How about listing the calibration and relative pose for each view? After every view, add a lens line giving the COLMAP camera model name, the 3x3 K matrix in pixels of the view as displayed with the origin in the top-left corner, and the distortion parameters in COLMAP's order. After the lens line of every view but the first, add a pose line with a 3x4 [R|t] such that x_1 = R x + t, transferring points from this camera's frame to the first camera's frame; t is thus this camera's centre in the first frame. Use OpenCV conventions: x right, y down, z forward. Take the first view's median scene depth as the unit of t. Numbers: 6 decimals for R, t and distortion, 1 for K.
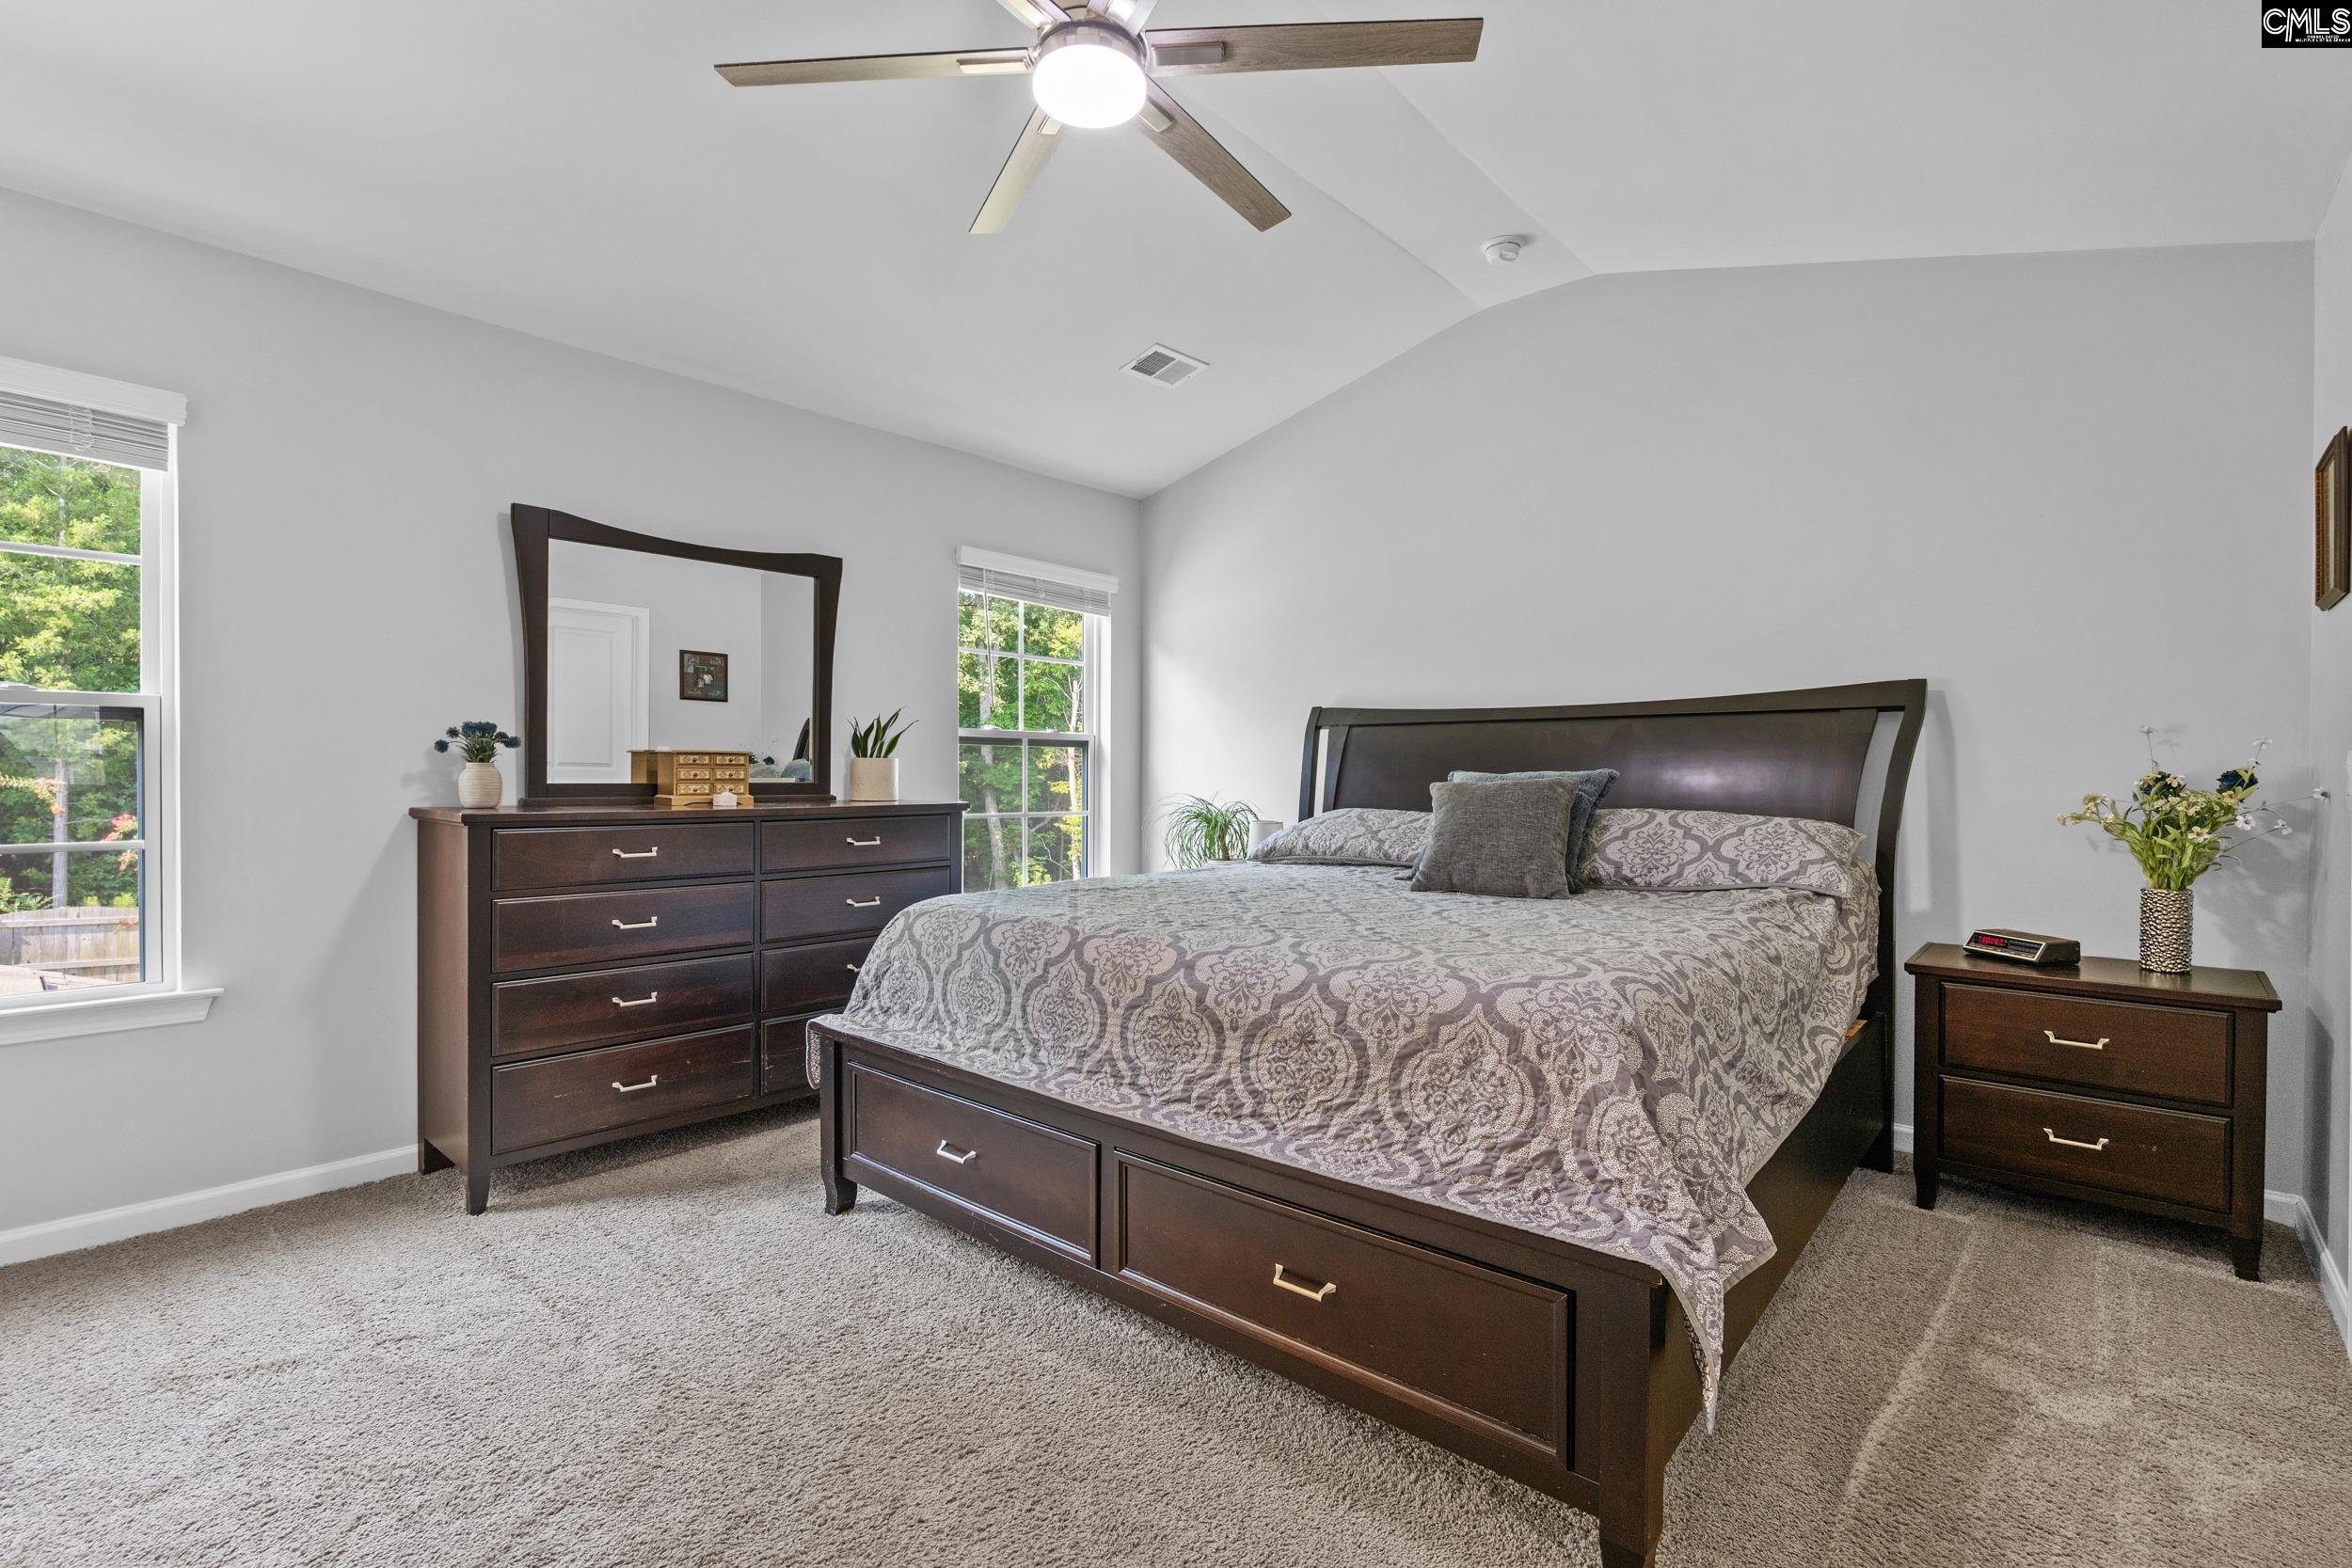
lens RADIAL K [[1088.2, 0, 1161.6], [0, 1088.2, 790.0], [0, 0, 1]] dist [-0.001473, -0.000211]
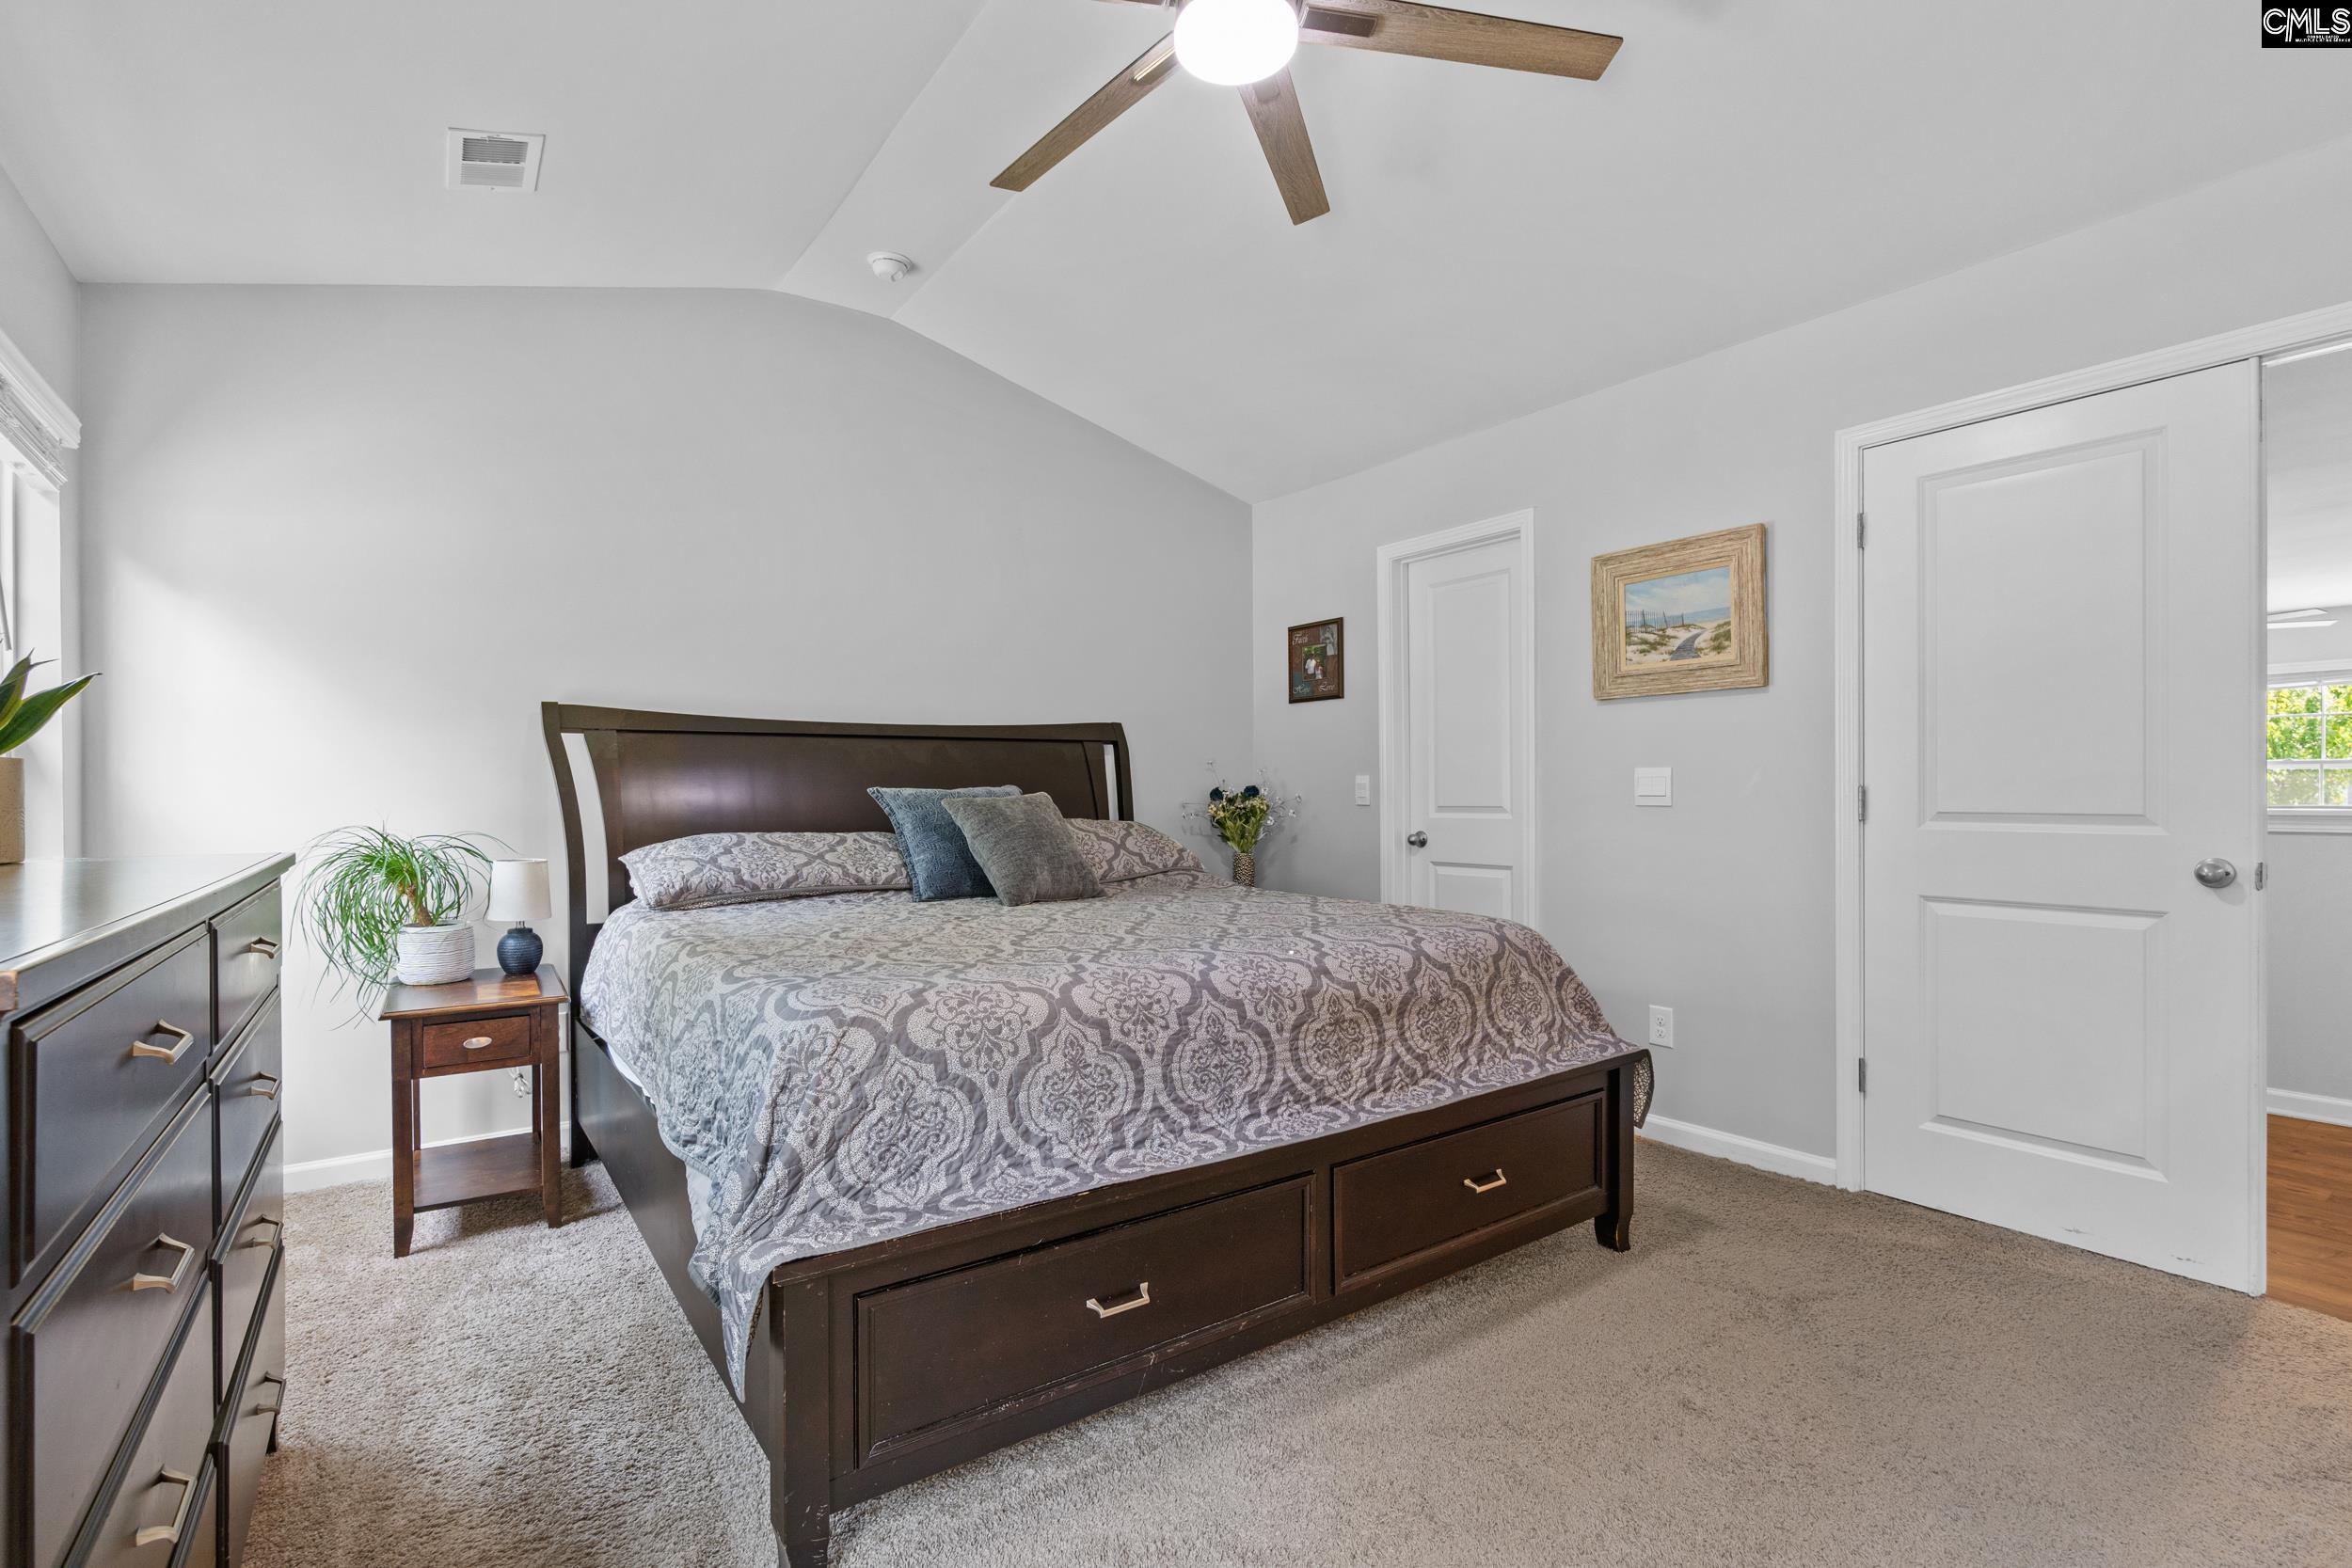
lens RADIAL K [[1088.2, 0, 1161.6], [0, 1088.2, 790.0], [0, 0, 1]] dist [-0.001473, -0.000211]
pose [[0.224610, -0.002879, 0.974444, -0.989385], [0.018801, 0.999822, -0.001379, -0.014491], [-0.974267, 0.018631, 0.224625, 0.874809]]
